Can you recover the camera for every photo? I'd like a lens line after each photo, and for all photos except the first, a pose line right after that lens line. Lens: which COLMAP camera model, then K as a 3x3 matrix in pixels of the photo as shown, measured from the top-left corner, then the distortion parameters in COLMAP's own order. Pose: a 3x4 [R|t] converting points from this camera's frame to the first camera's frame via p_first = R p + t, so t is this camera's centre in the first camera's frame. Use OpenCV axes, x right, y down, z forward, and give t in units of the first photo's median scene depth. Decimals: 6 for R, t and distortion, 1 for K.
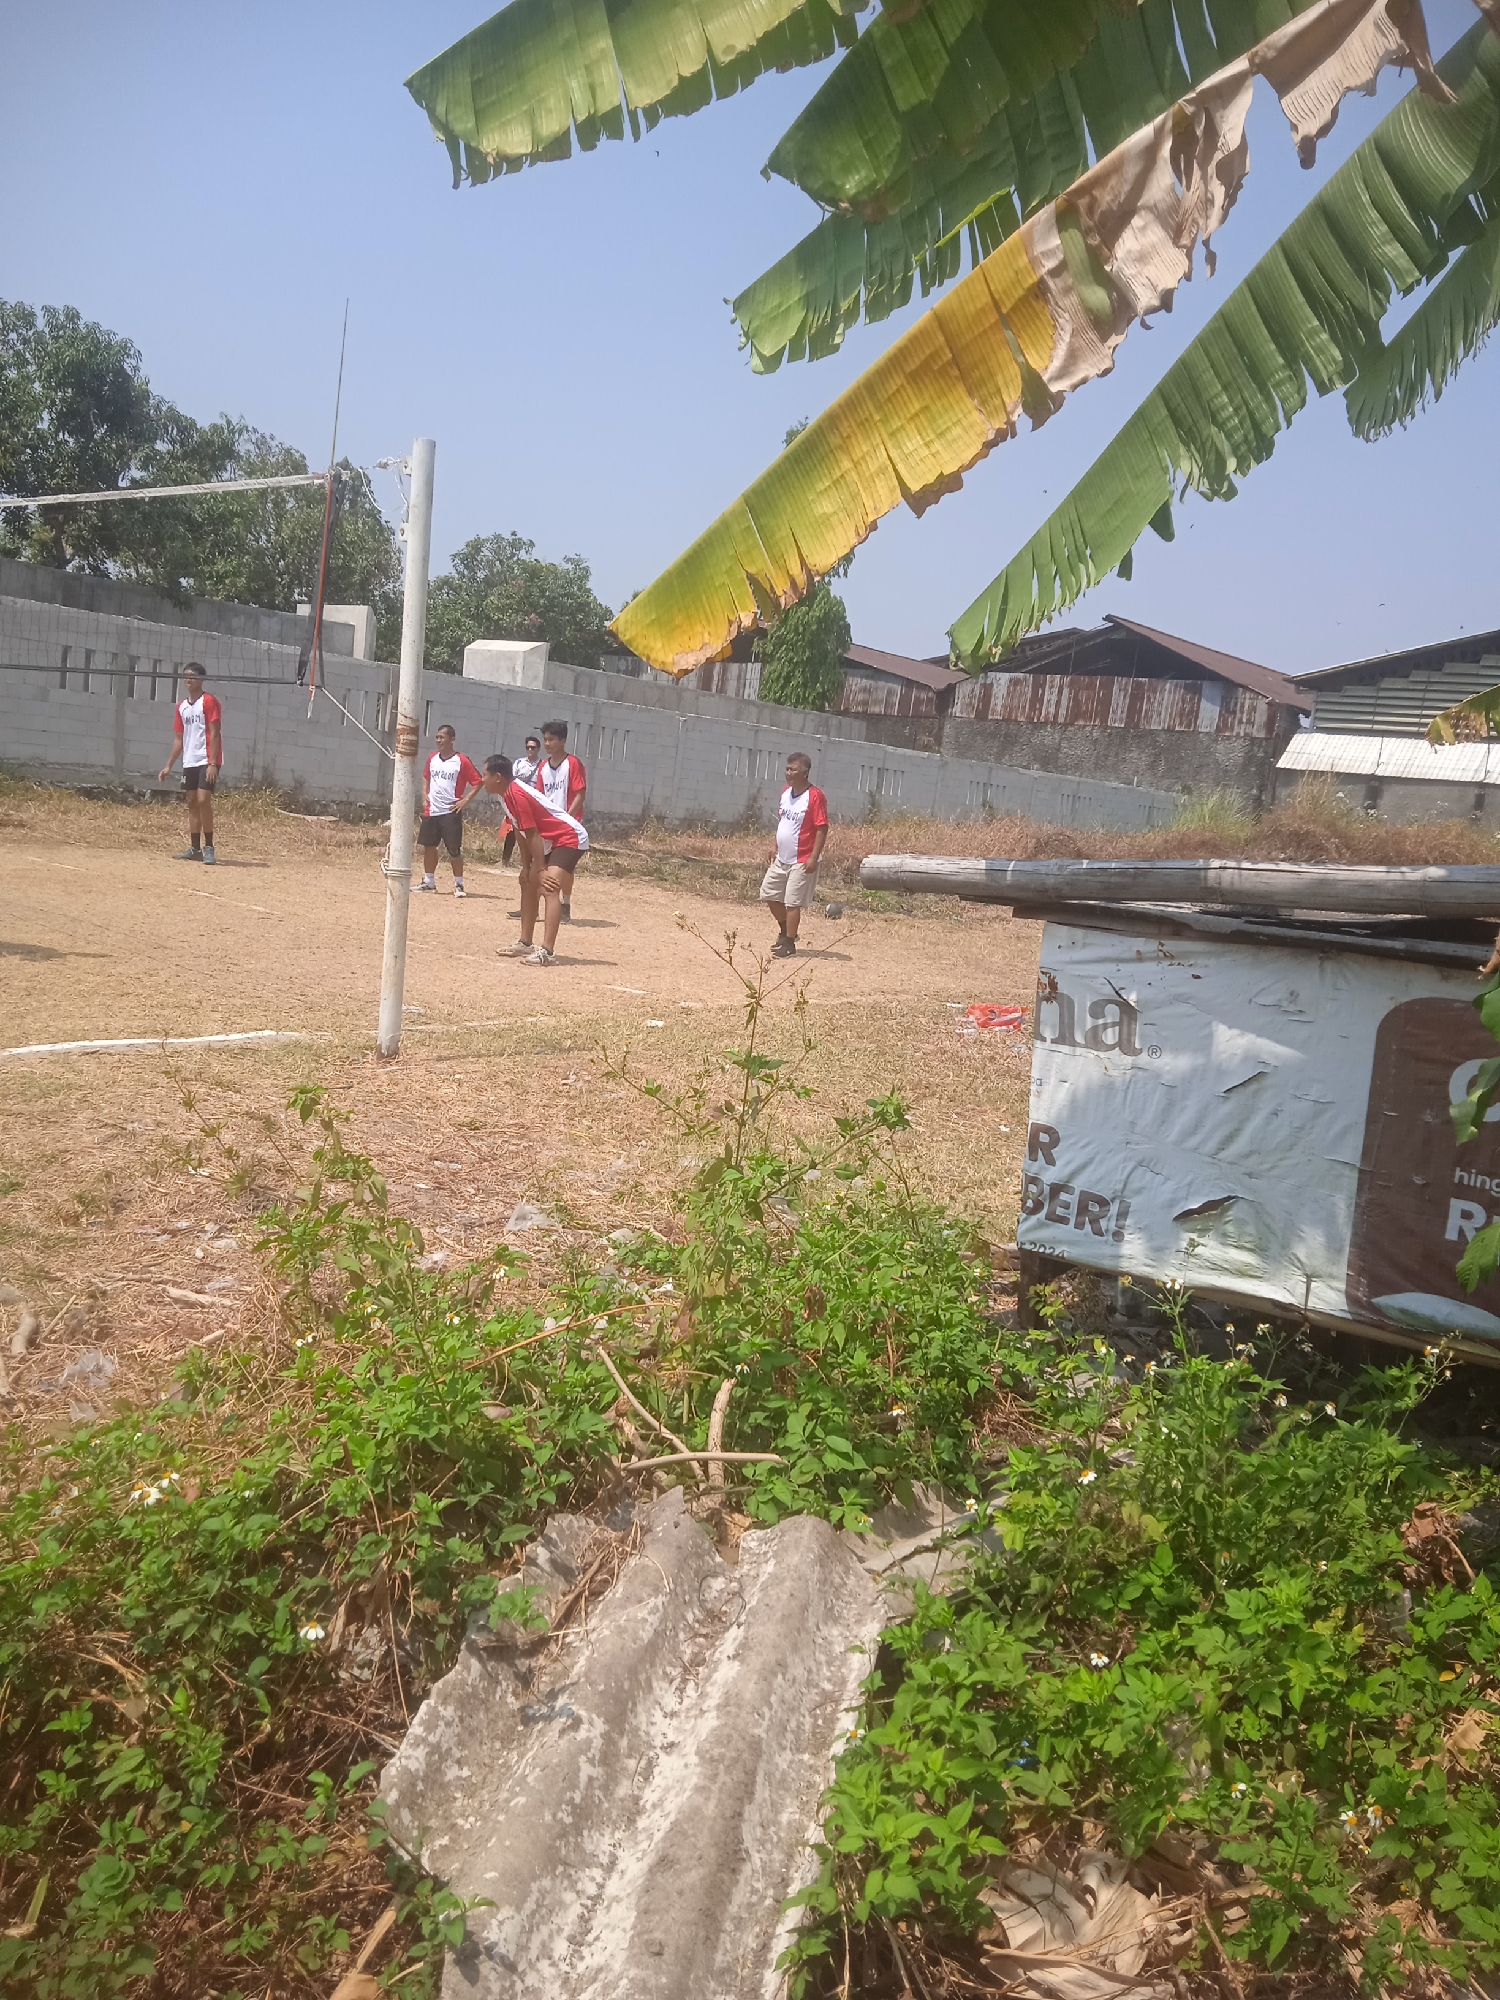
lens RADIAL K [[1640.4, 0, 722.0], [0, 1640.4, 1004.2], [0, 0, 1]] dist [0.057517, -0.070986]
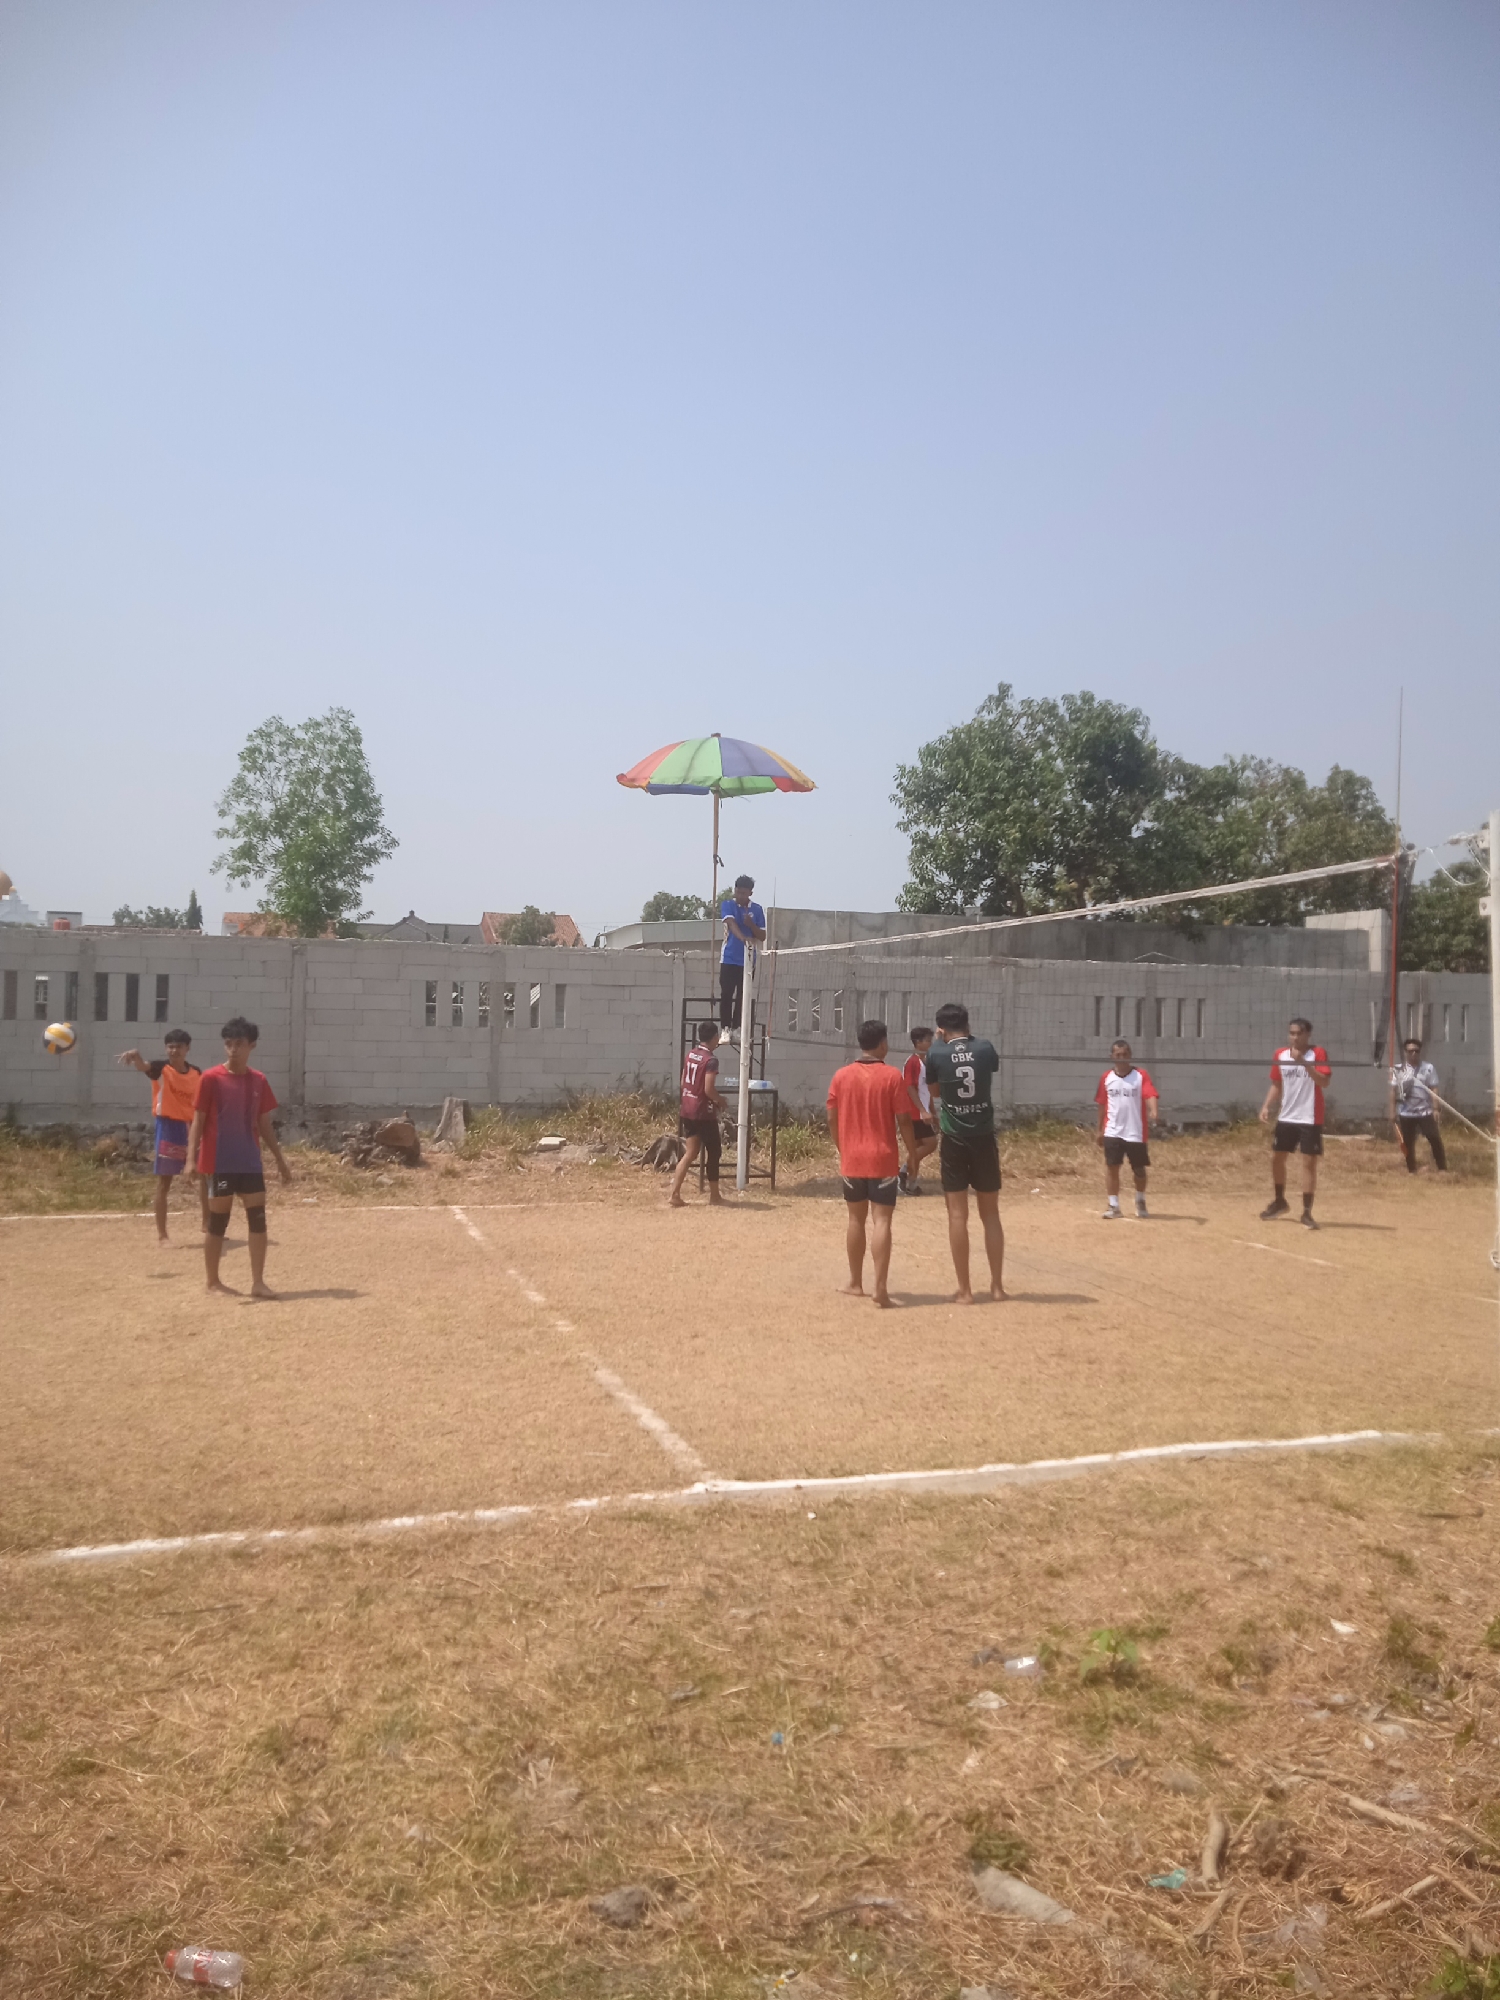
lens RADIAL K [[1641.0, 0, 737.3], [0, 1641.0, 1003.6], [0, 0, 1]] dist [0.060800, -0.074453]
pose [[0.830145, -0.108769, -0.546835, -0.106926], [0.004157, 0.981967, -0.189008, -0.154466], [0.557532, 0.154631, 0.815627, -0.037373]]
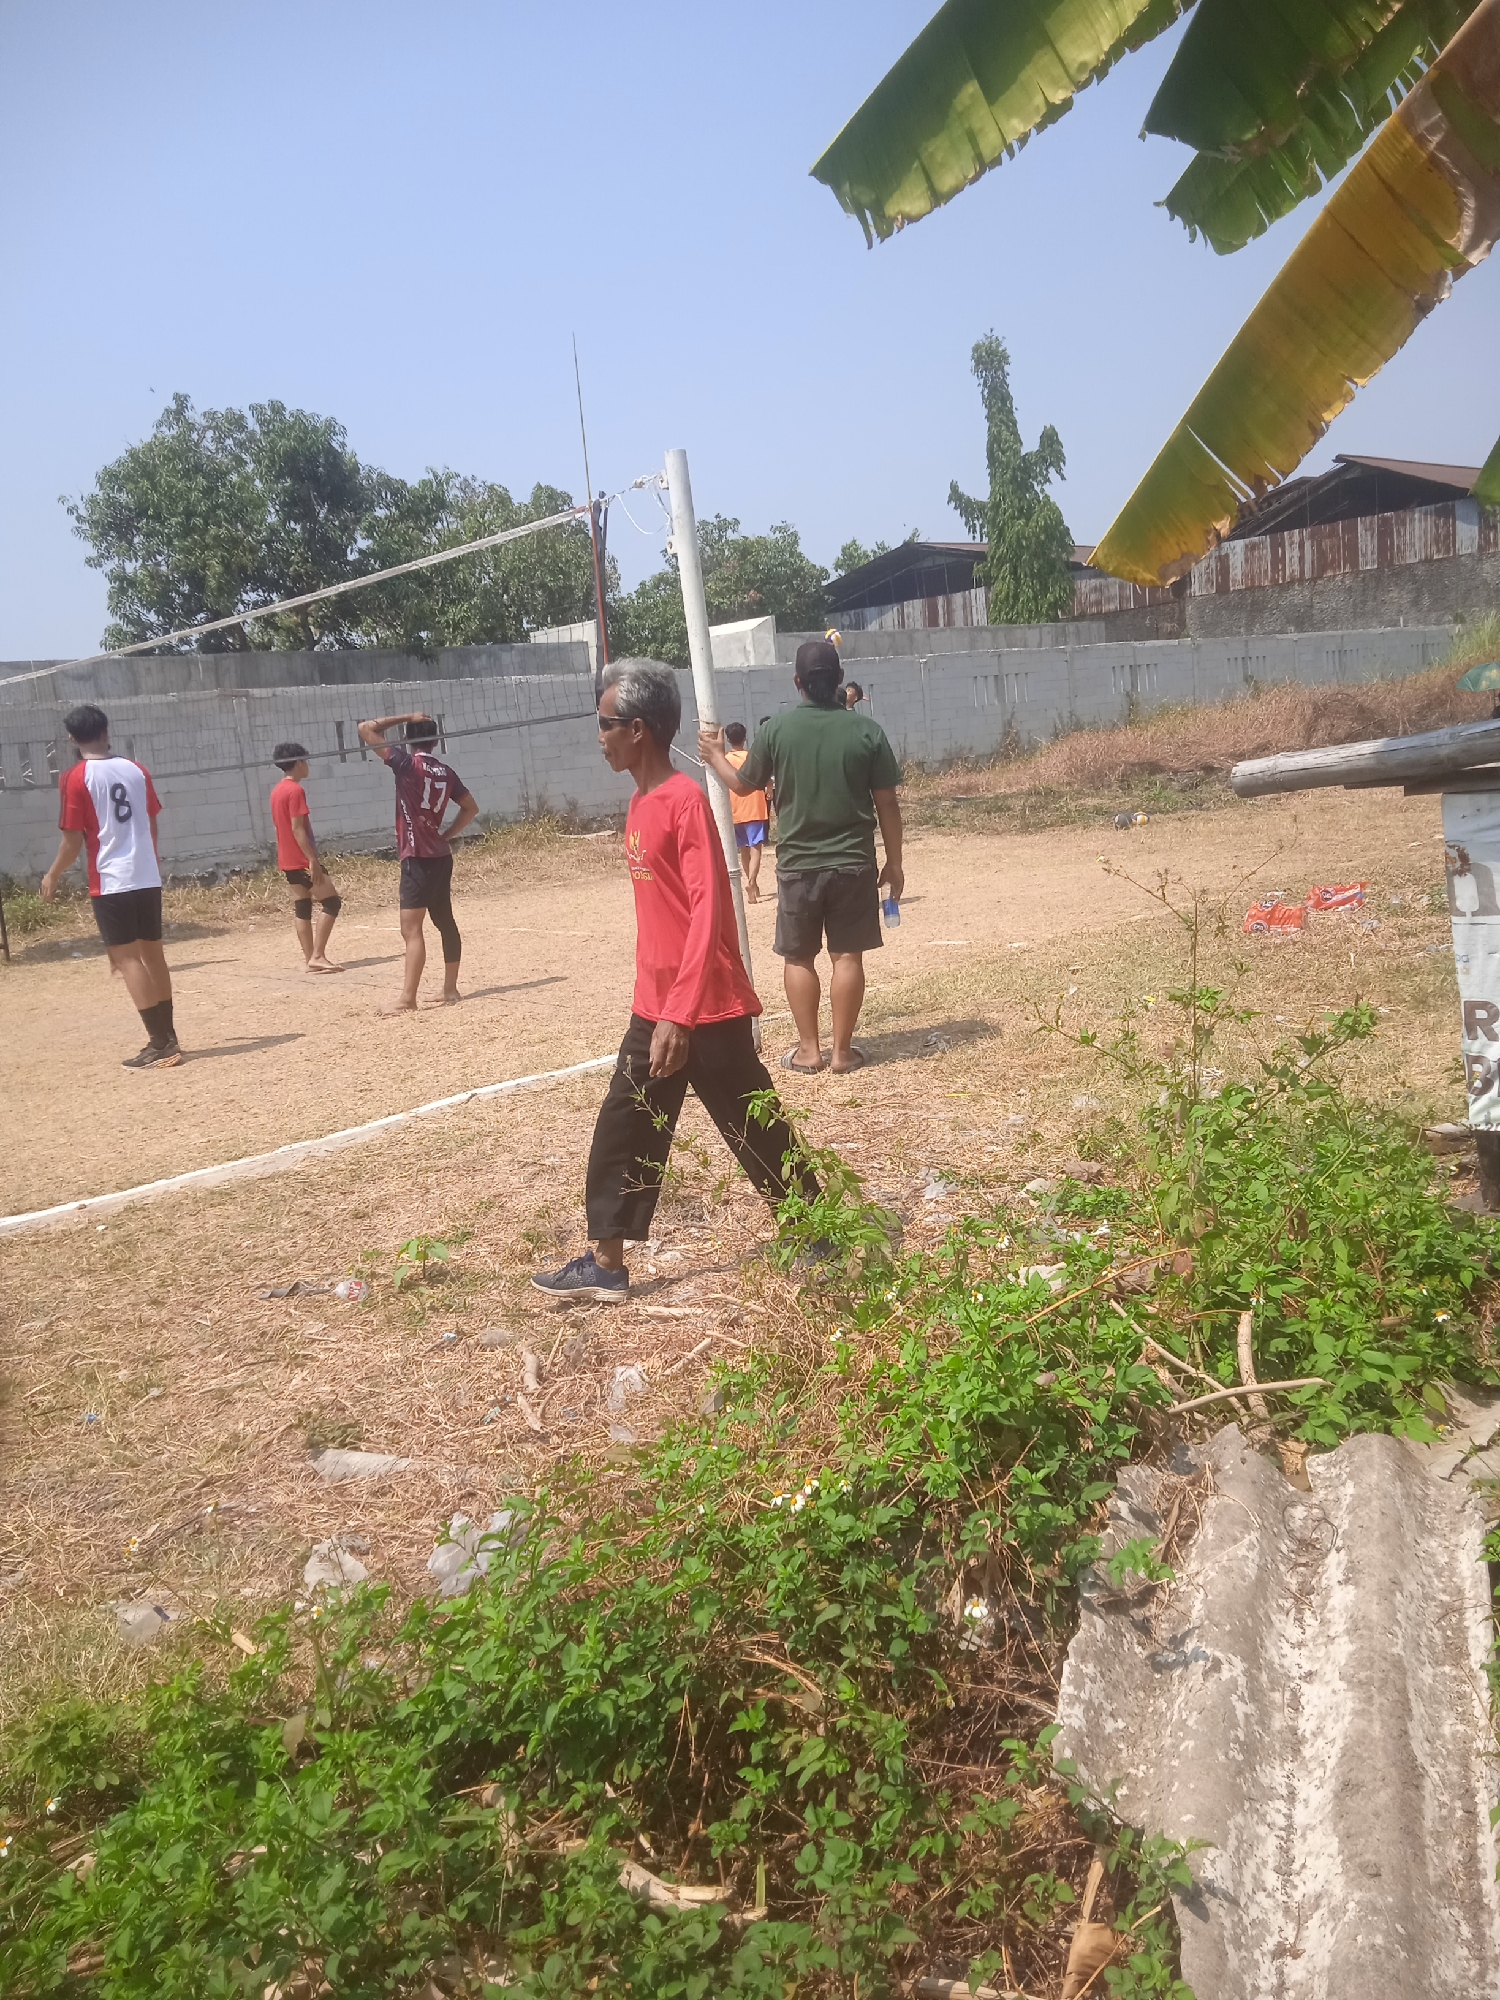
lens RADIAL K [[1637.2, 0, 771.5], [0, 1637.2, 1004.8], [0, 0, 1]] dist [0.057048, -0.069029]
pose [[0.971064, -0.186753, -0.148855, -0.105017], [0.190860, 0.981522, 0.013671, -0.027203], [0.143552, -0.041686, 0.988764, -0.028240]]
